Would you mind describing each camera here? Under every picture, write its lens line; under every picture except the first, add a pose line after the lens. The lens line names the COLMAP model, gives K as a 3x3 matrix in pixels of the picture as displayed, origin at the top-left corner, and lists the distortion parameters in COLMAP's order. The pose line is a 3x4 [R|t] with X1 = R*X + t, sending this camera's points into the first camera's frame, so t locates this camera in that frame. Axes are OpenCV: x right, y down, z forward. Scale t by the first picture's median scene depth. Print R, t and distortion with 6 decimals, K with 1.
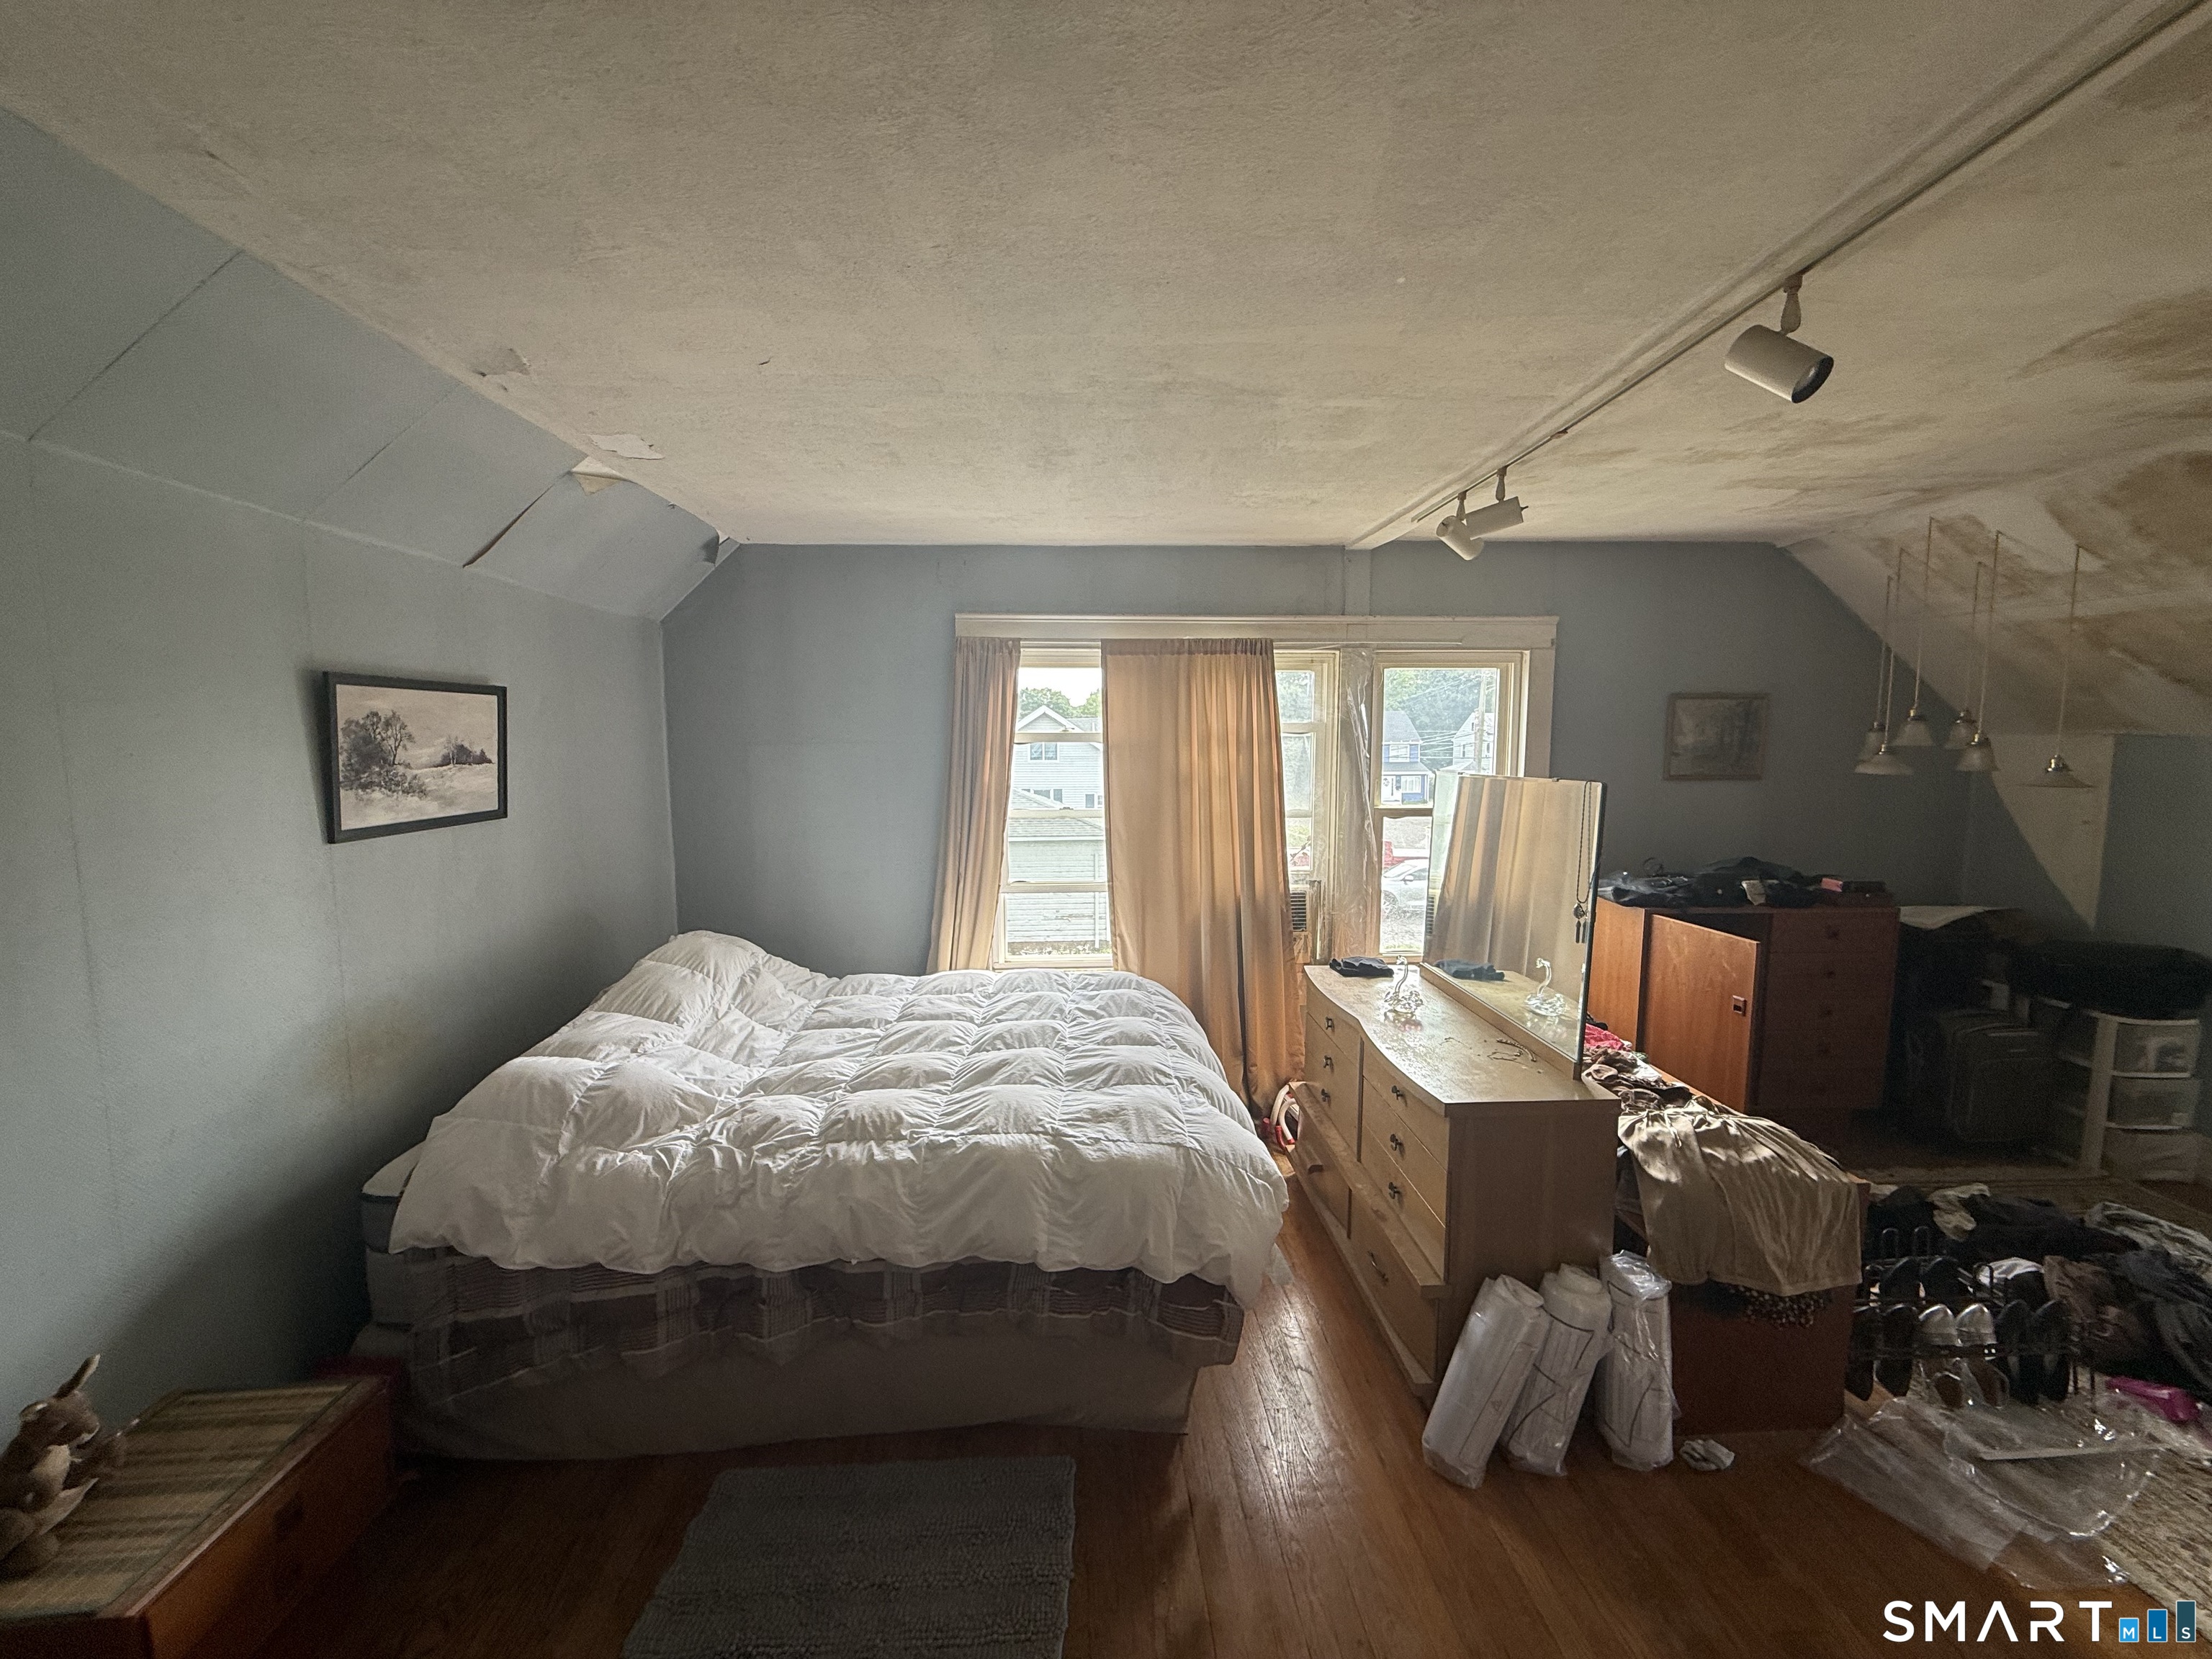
lens RADIAL K [[878.0, 0, 1105.7], [0, 878.0, 840.3], [0, 0, 1]] dist [-0.001521, -0.000055]
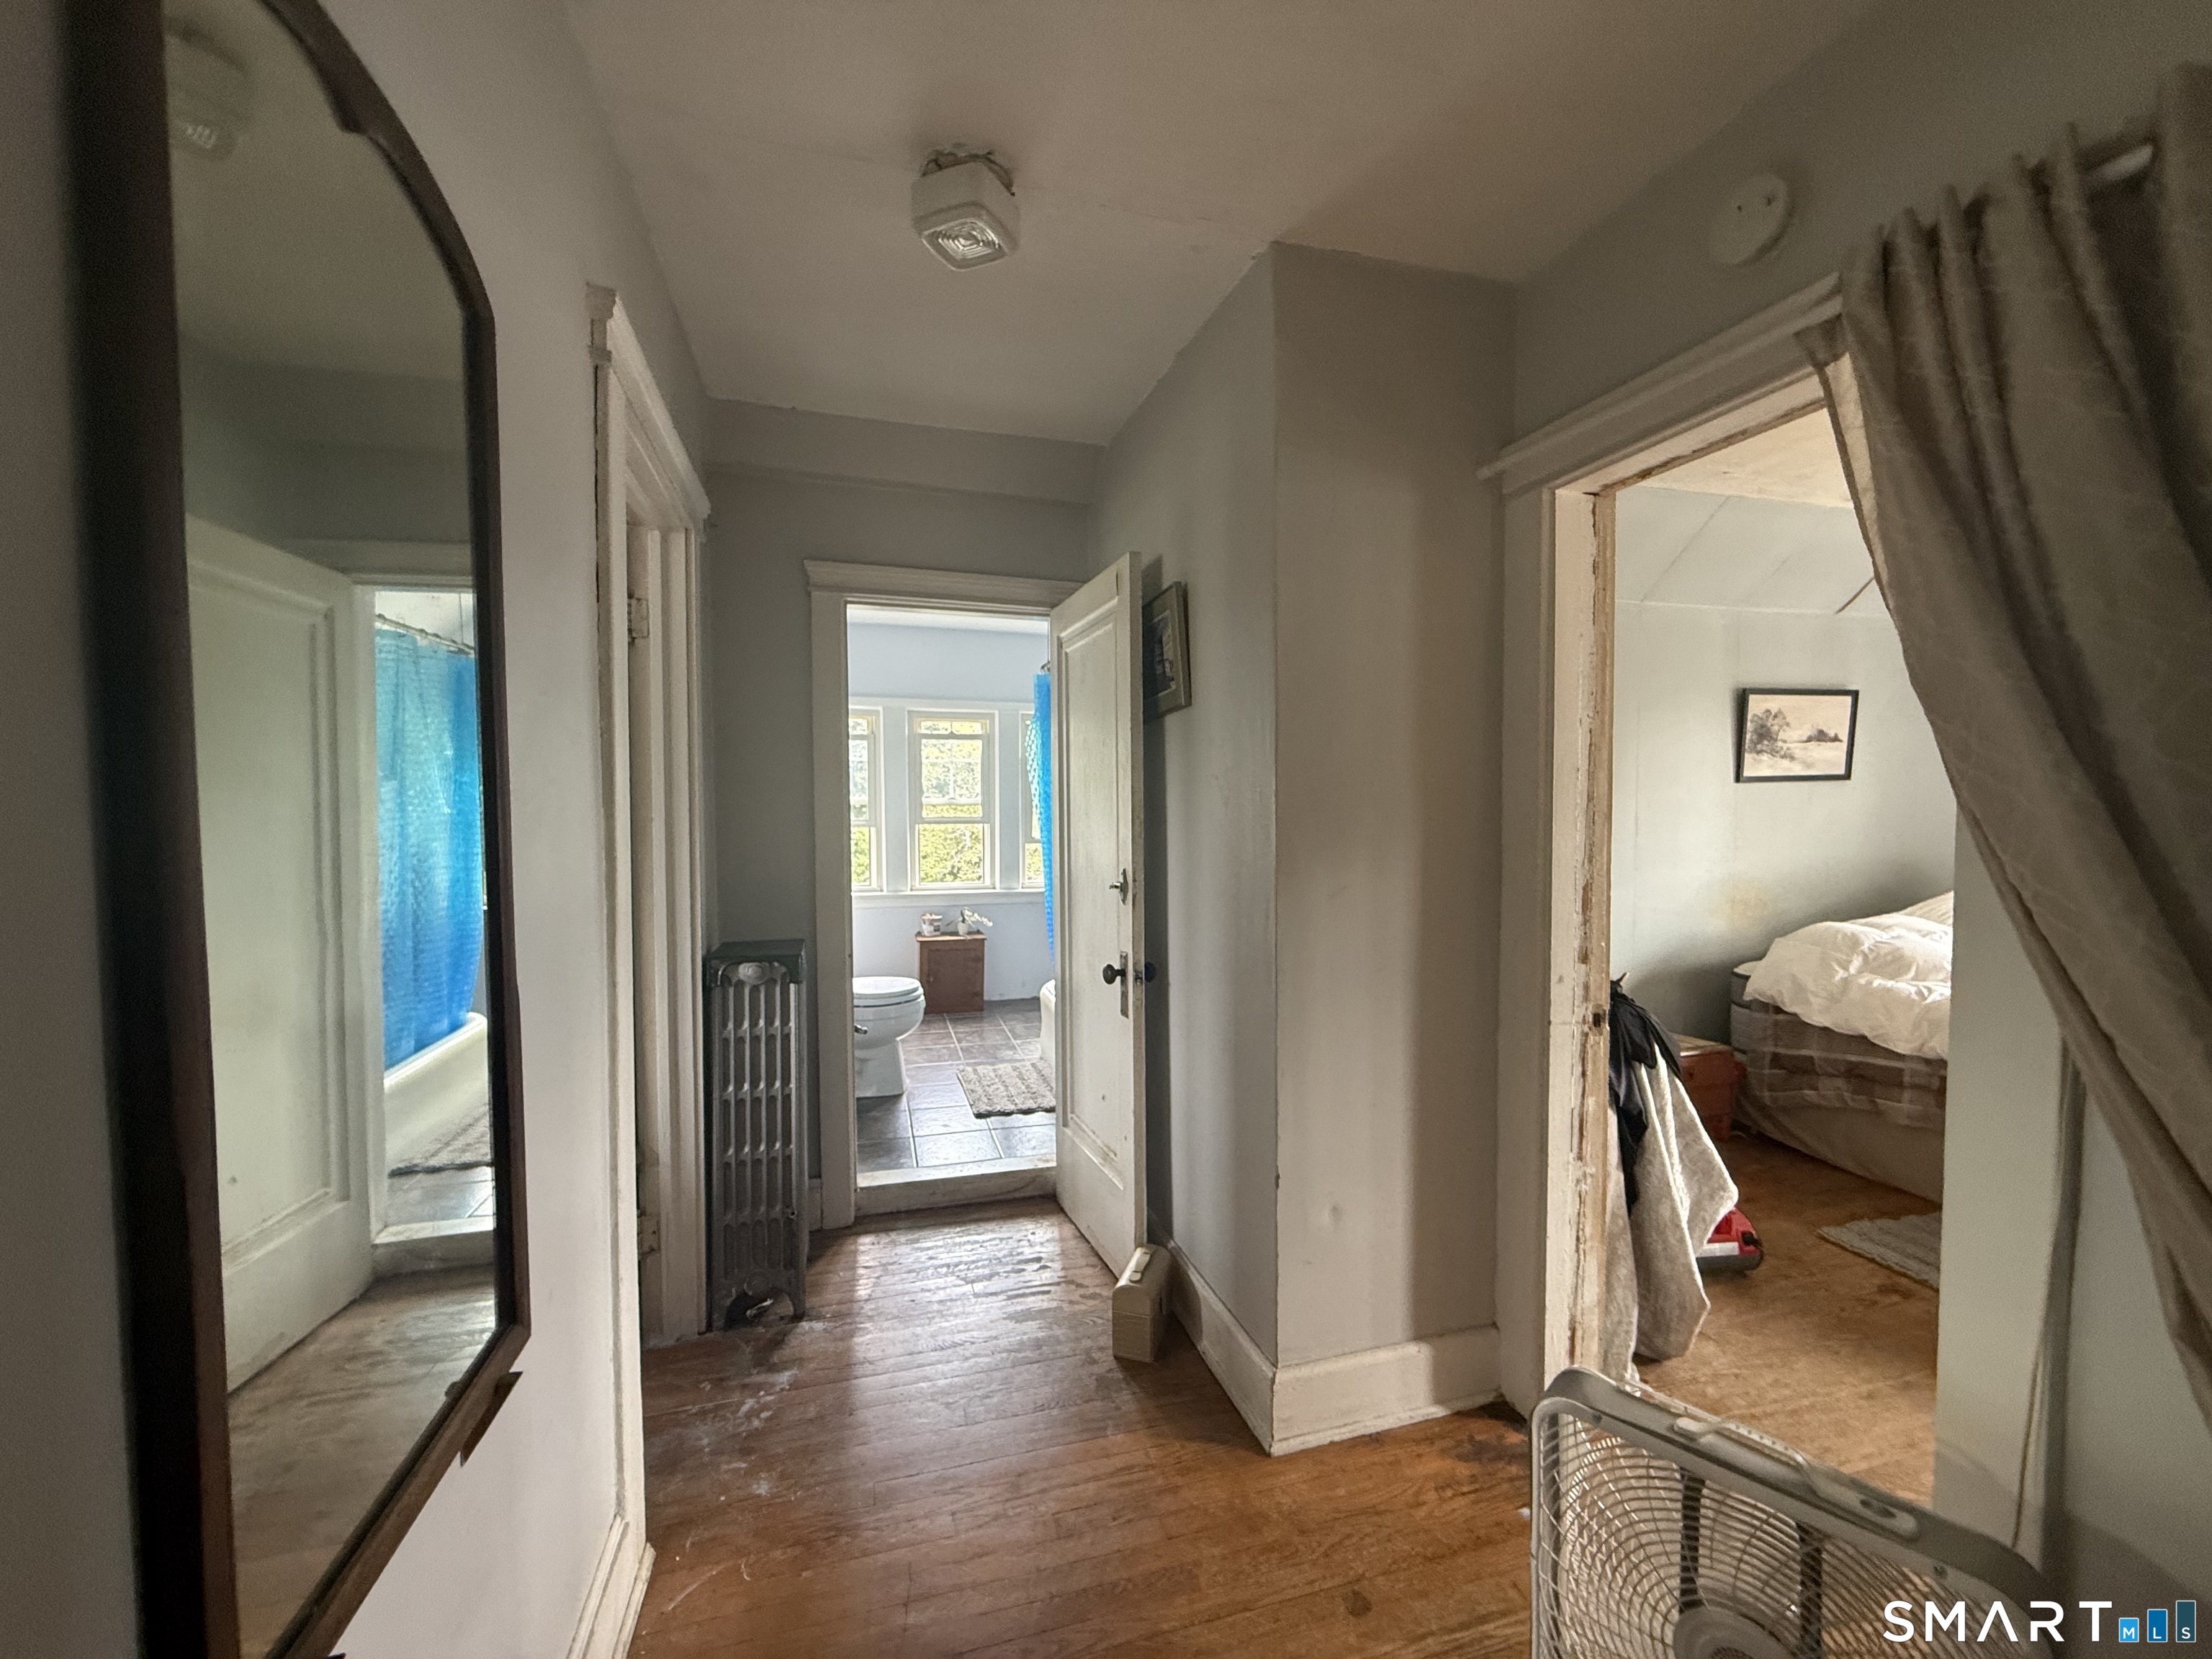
lens RADIAL K [[878.0, 0, 1097.0], [0, 878.0, 830.1], [0, 0, 1]] dist [-0.001521, -0.000055]
pose [[0.216219, 0.037214, -0.975635, 0.622925], [-0.093240, 0.995493, 0.017307, 0.196987], [0.971883, 0.087226, 0.218714, -0.697284]]
